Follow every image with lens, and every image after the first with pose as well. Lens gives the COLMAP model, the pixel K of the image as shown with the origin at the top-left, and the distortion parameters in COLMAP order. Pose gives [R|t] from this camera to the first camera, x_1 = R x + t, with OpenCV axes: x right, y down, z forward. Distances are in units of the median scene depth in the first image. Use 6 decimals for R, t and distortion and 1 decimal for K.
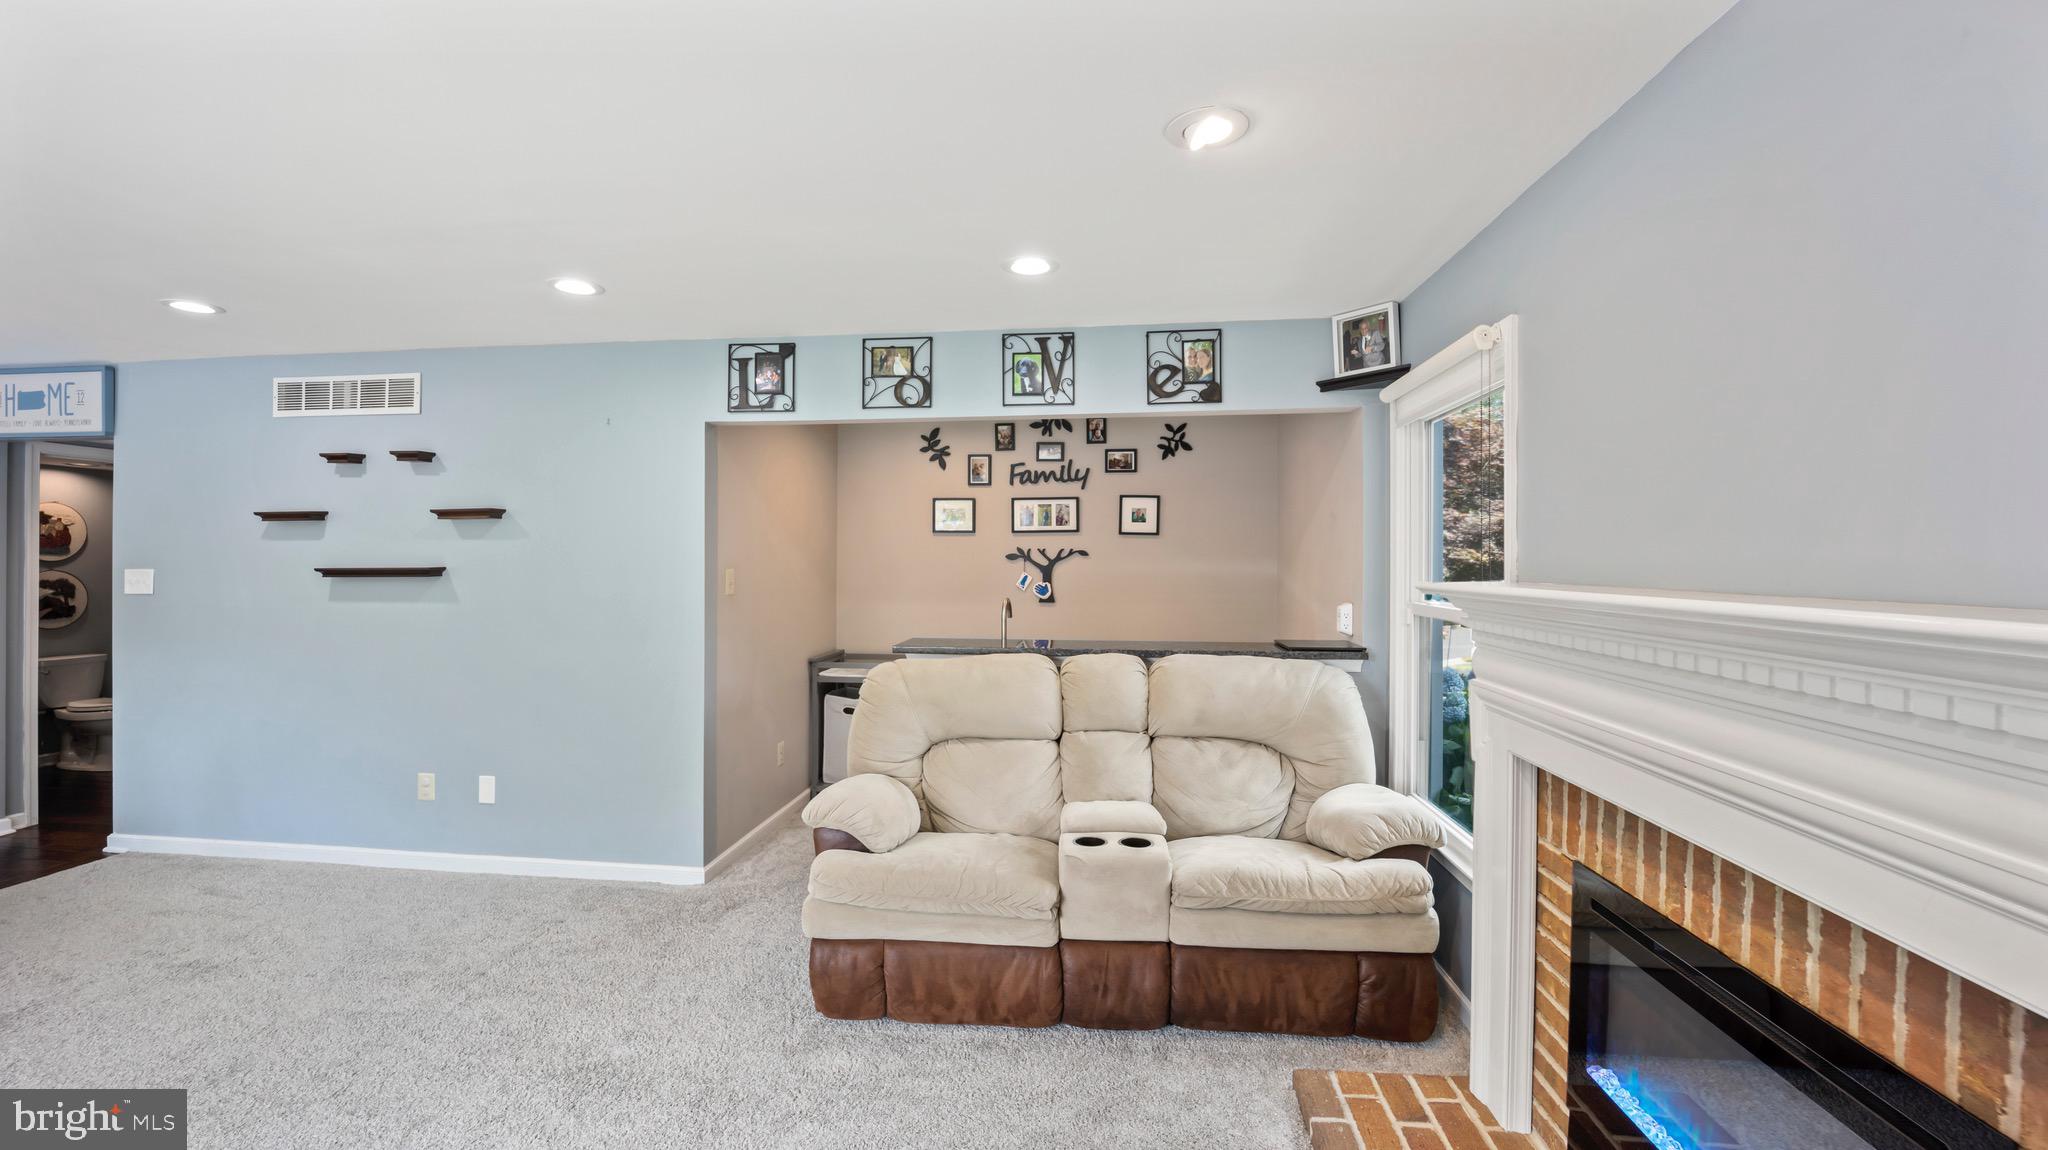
lens RADIAL K [[846.9, 0, 1018.8], [0, 846.9, 535.5], [0, 0, 1]] dist [-0.026904, 0.000123]
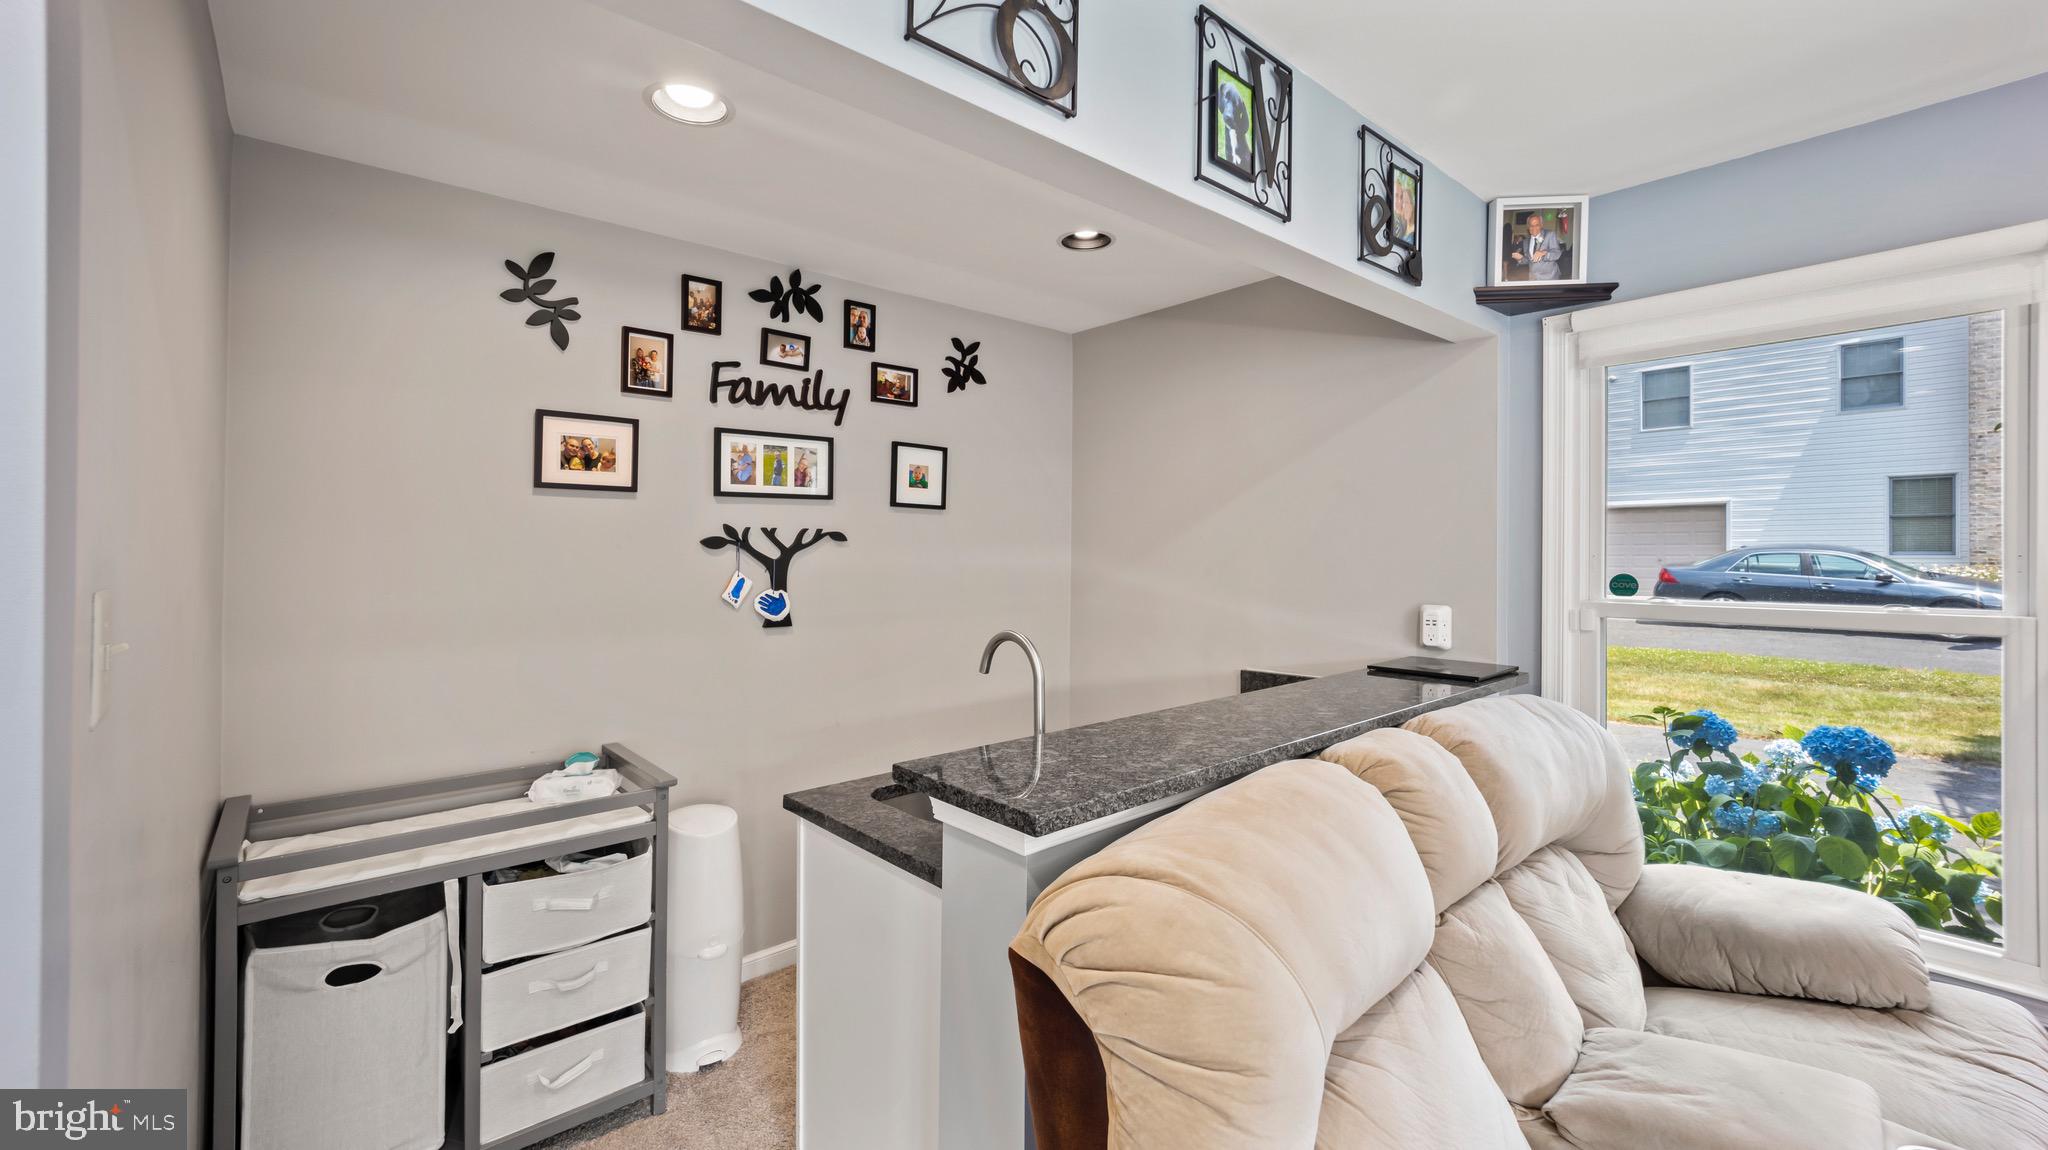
lens RADIAL K [[824.6, 0, 1027.8], [0, 824.6, 539.6], [0, 0, 1]] dist [-0.000269, 0.000035]
pose [[0.670037, 0.006400, 0.742300, -0.252466], [-0.017968, 0.999810, 0.007599, 0.016305], [-0.742110, -0.018429, 0.670025, 0.527105]]
